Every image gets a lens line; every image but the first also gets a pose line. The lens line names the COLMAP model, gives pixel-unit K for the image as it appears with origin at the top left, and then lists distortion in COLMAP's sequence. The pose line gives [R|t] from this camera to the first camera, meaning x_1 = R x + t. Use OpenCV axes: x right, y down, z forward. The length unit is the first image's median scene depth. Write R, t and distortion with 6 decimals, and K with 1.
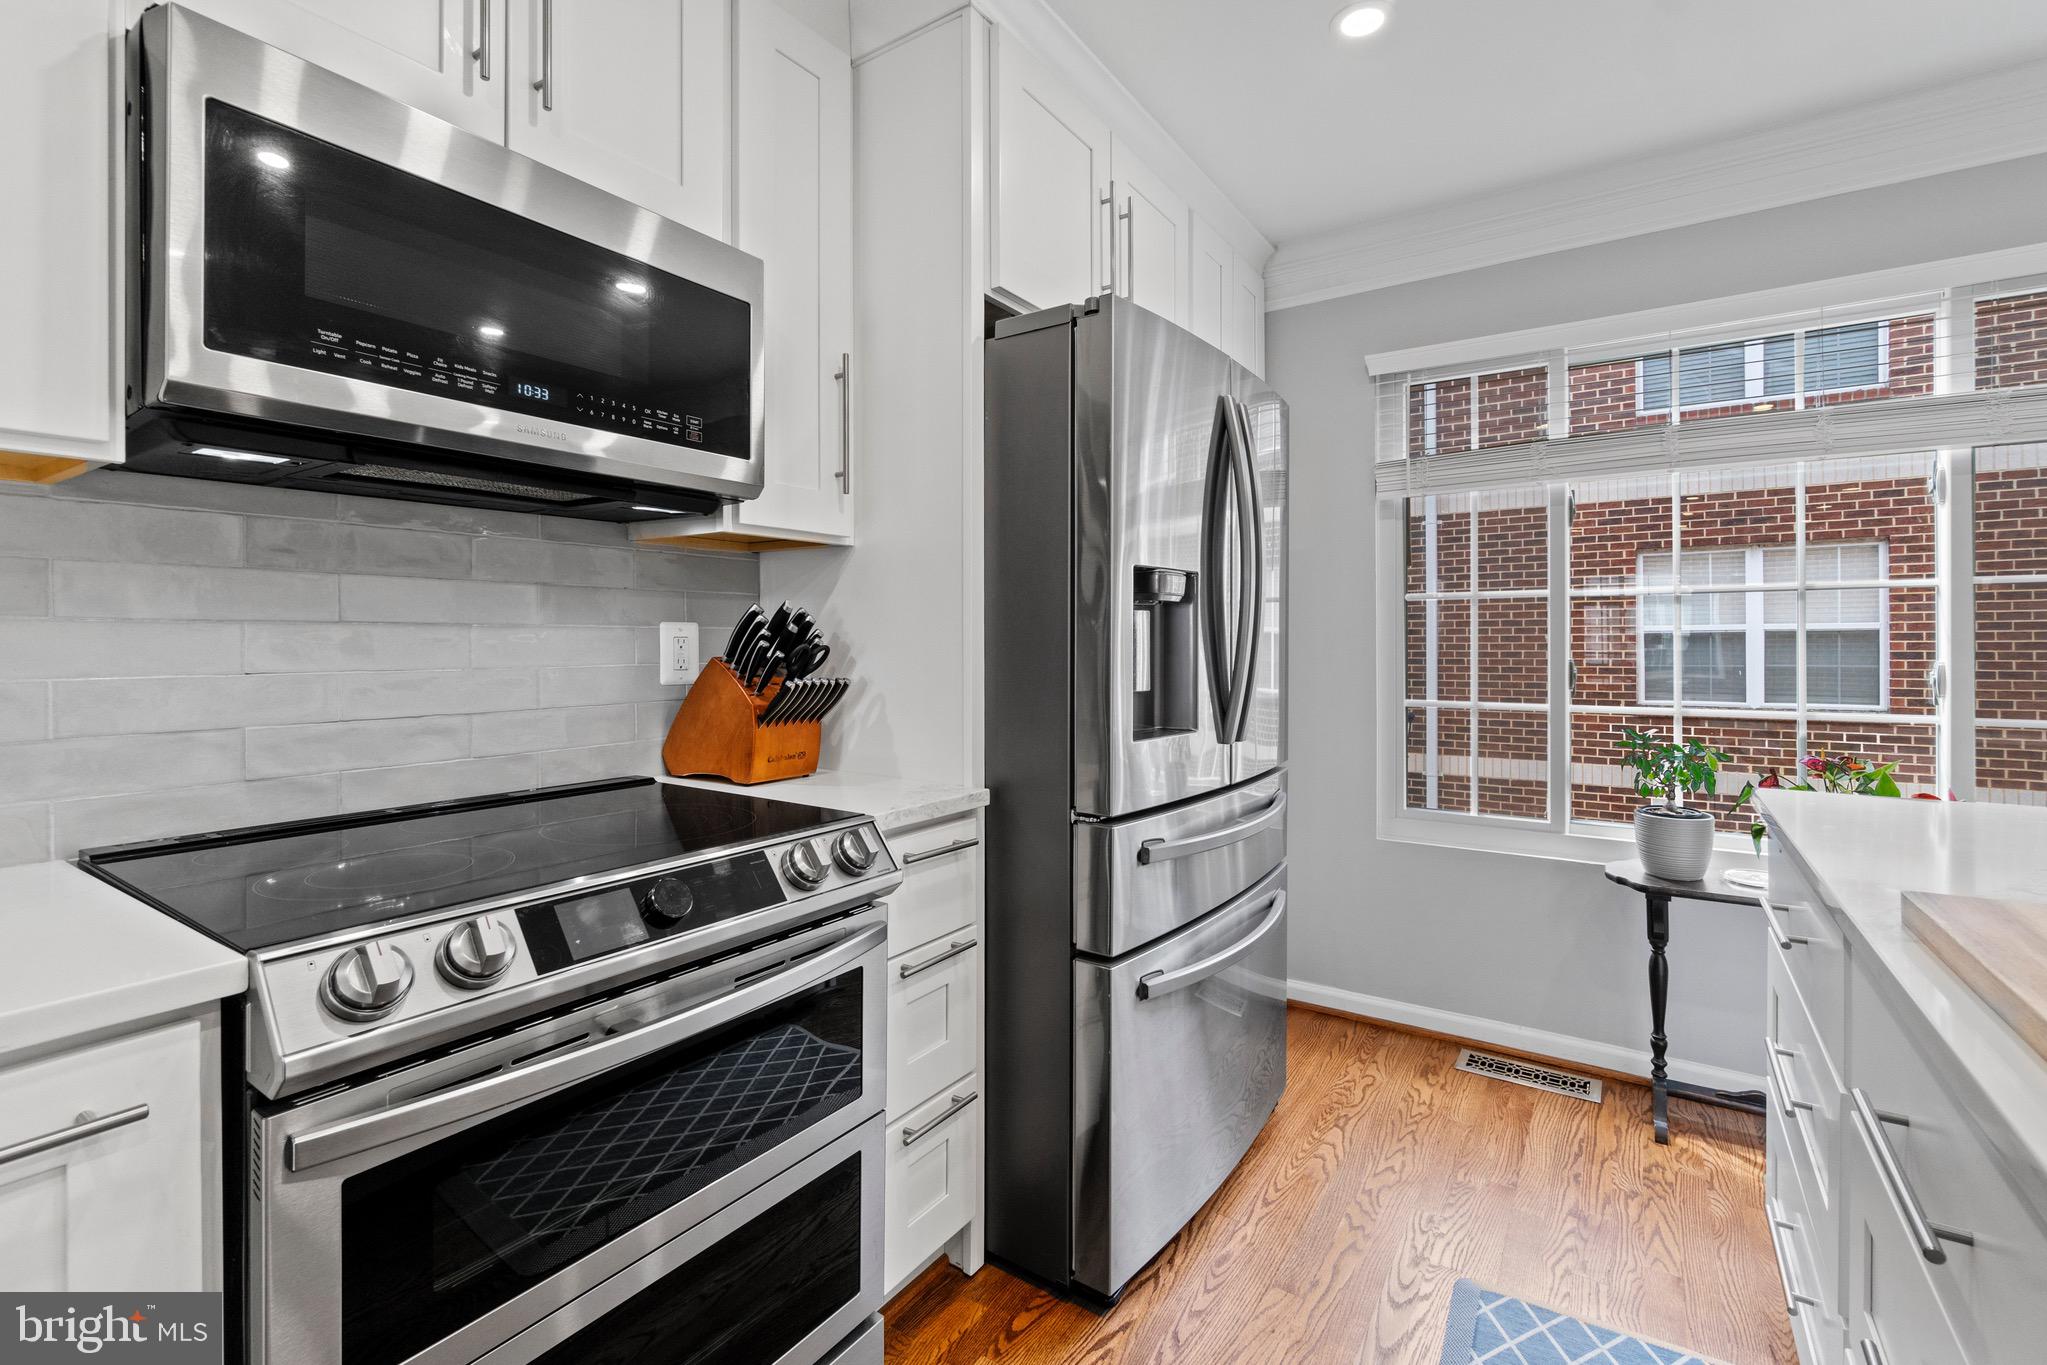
lens RADIAL K [[899.6, 0, 1019.7], [0, 899.6, 647.4], [0, 0, 1]] dist [-0.005934, 0.001519]
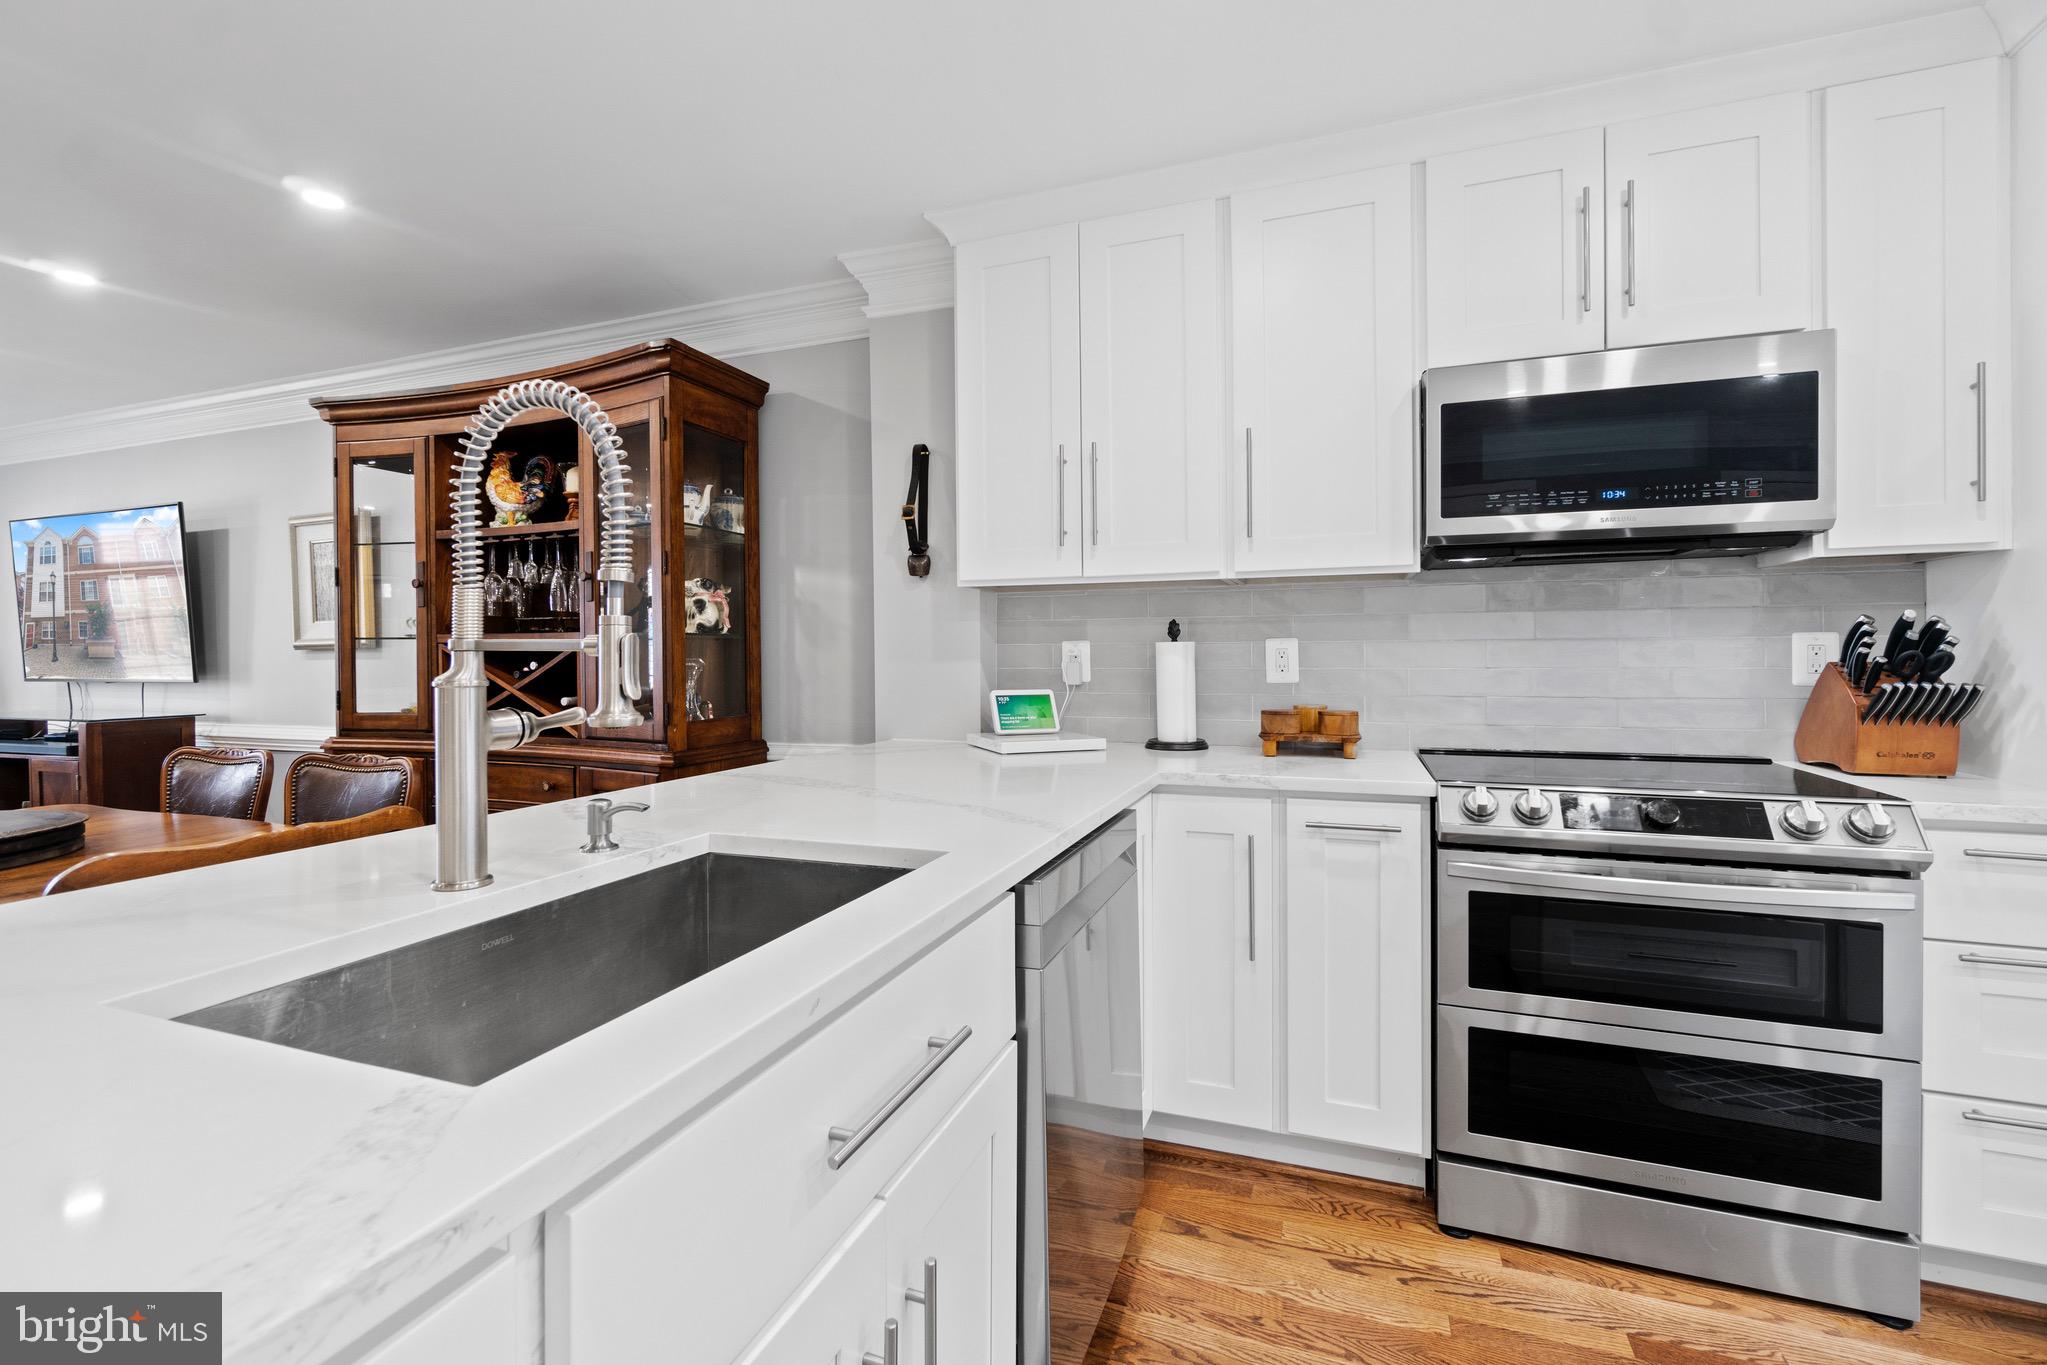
lens RADIAL K [[899.6, 0, 1018.6], [0, 899.6, 658.8], [0, 0, 1]] dist [-0.005934, 0.001519]
pose [[0.234691, 0.002809, -0.972066, 0.582667], [-0.001799, 0.999995, 0.002456, 0.005830], [0.972068, 0.001173, 0.234695, -0.312635]]
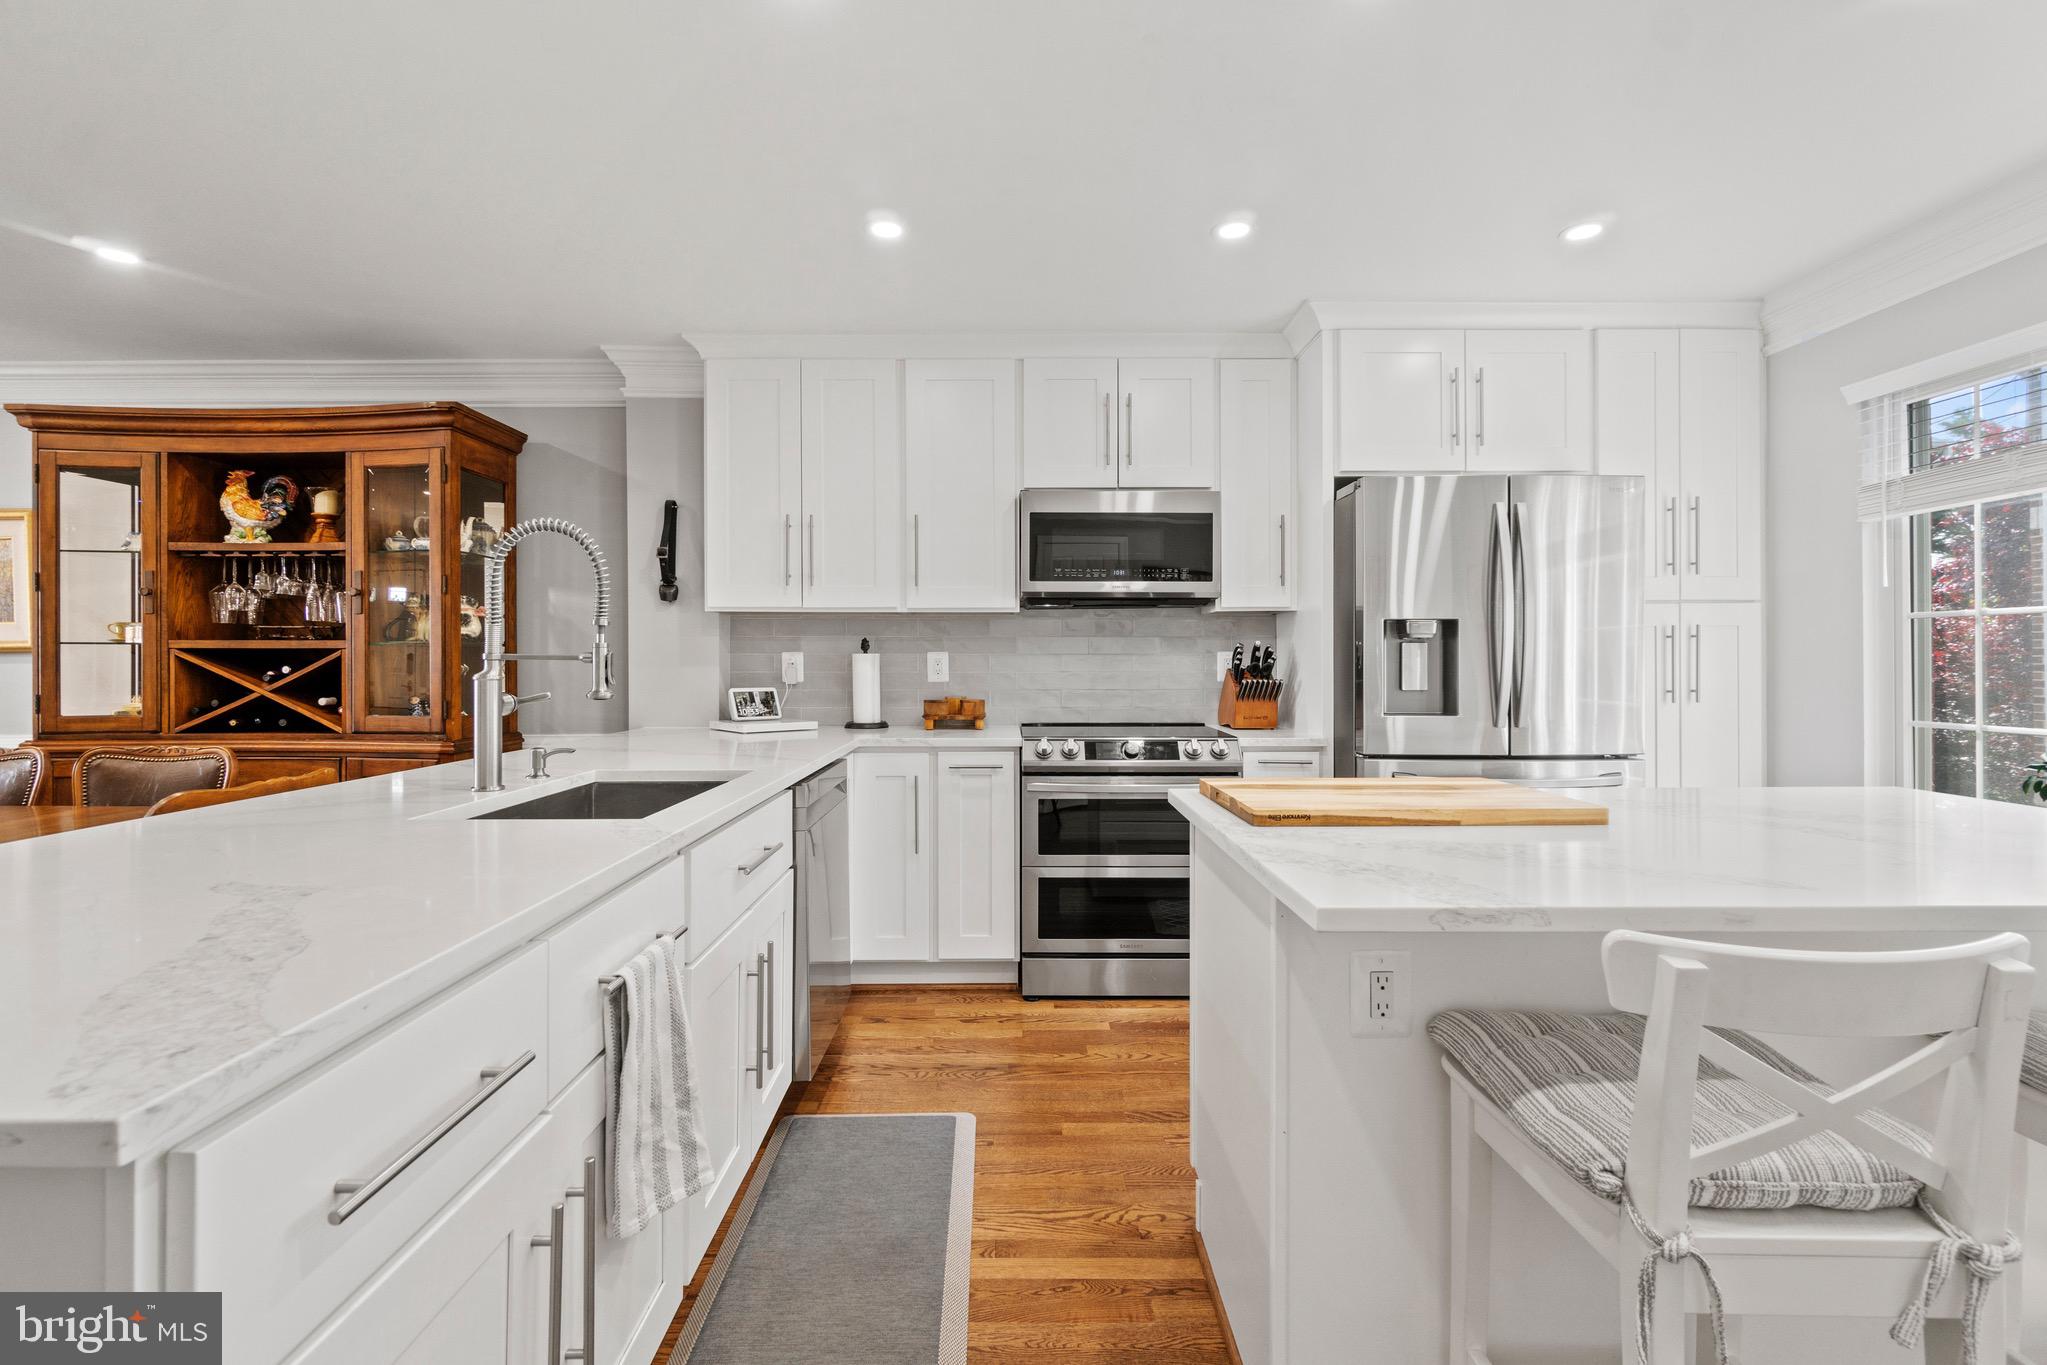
lens RADIAL K [[899.6, 0, 1019.9], [0, 899.6, 661.8], [0, 0, 1]] dist [-0.005934, 0.001519]
pose [[0.563342, 0.001073, -0.826223, 1.222353], [-0.005685, 0.999981, -0.002577, 0.003846], [0.826204, 0.006149, 0.563337, -0.641314]]
